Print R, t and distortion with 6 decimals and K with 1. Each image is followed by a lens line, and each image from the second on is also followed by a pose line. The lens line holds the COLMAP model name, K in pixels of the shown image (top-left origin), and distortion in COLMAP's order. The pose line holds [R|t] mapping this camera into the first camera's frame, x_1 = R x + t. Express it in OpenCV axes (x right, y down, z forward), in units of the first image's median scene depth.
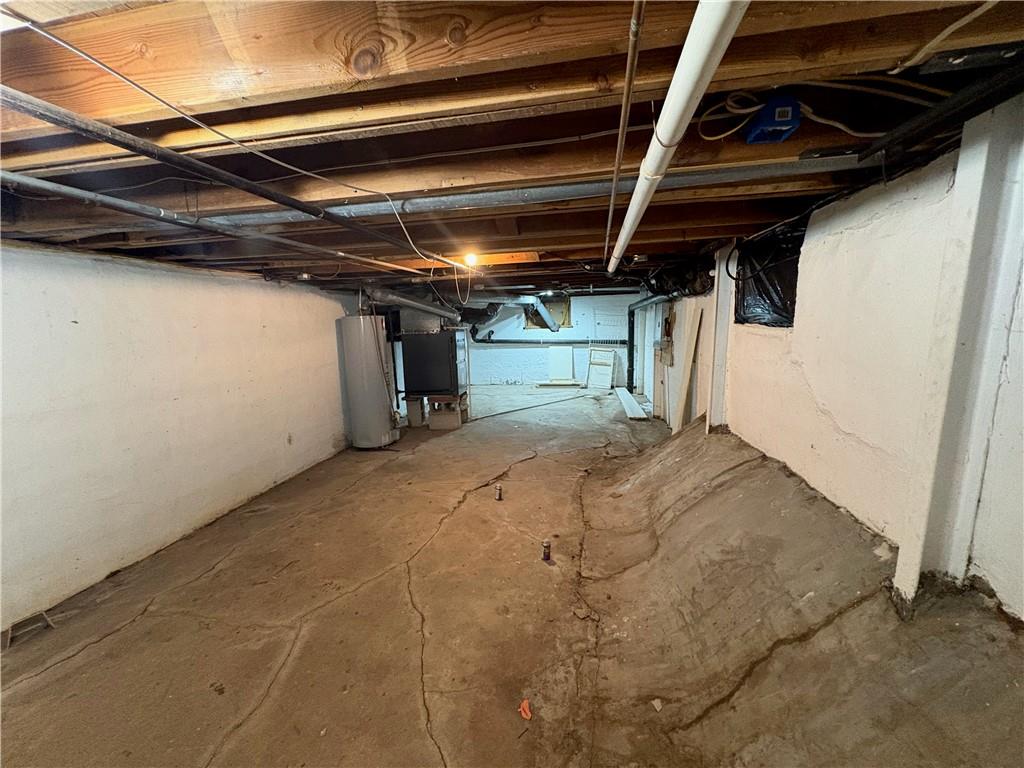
lens RADIAL K [[408.5, 0, 512.3], [0, 408.5, 386.9], [0, 0, 1]] dist [-0.000049, 0.000455]
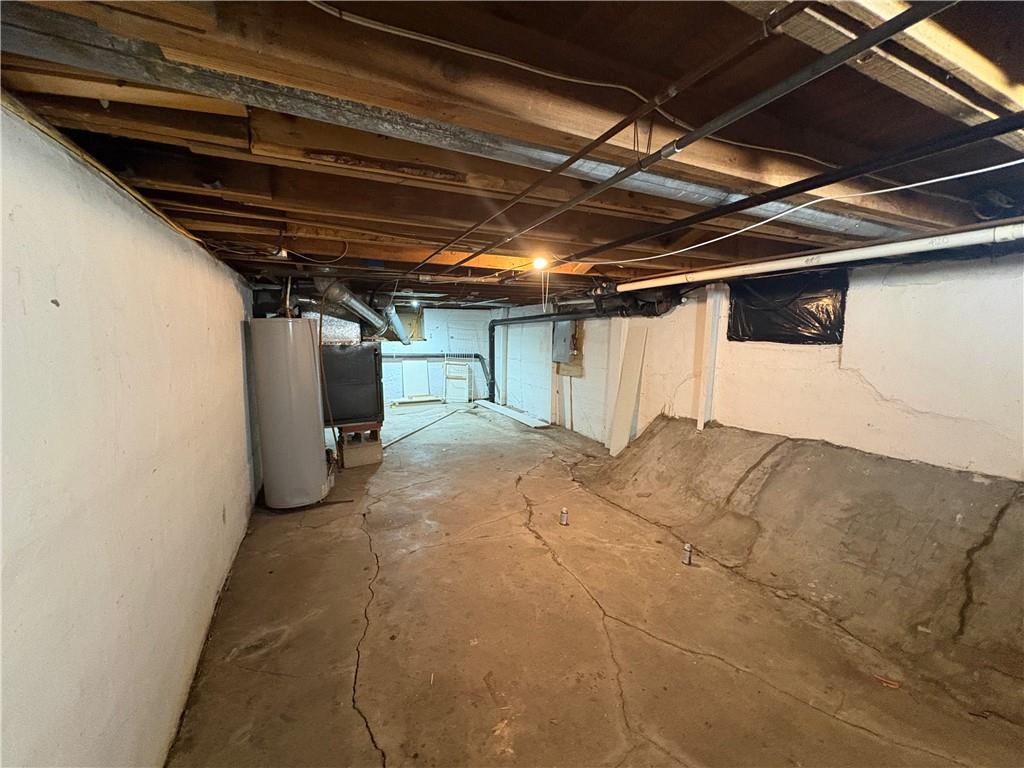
lens RADIAL K [[408.5, 0, 510.7], [0, 408.5, 387.4], [0, 0, 1]] dist [-0.000049, 0.000455]
pose [[0.811053, -0.045101, 0.583232, -0.540929], [0.064605, 0.997830, -0.012680, -0.025614], [-0.581395, 0.047964, 0.812207, 0.247852]]
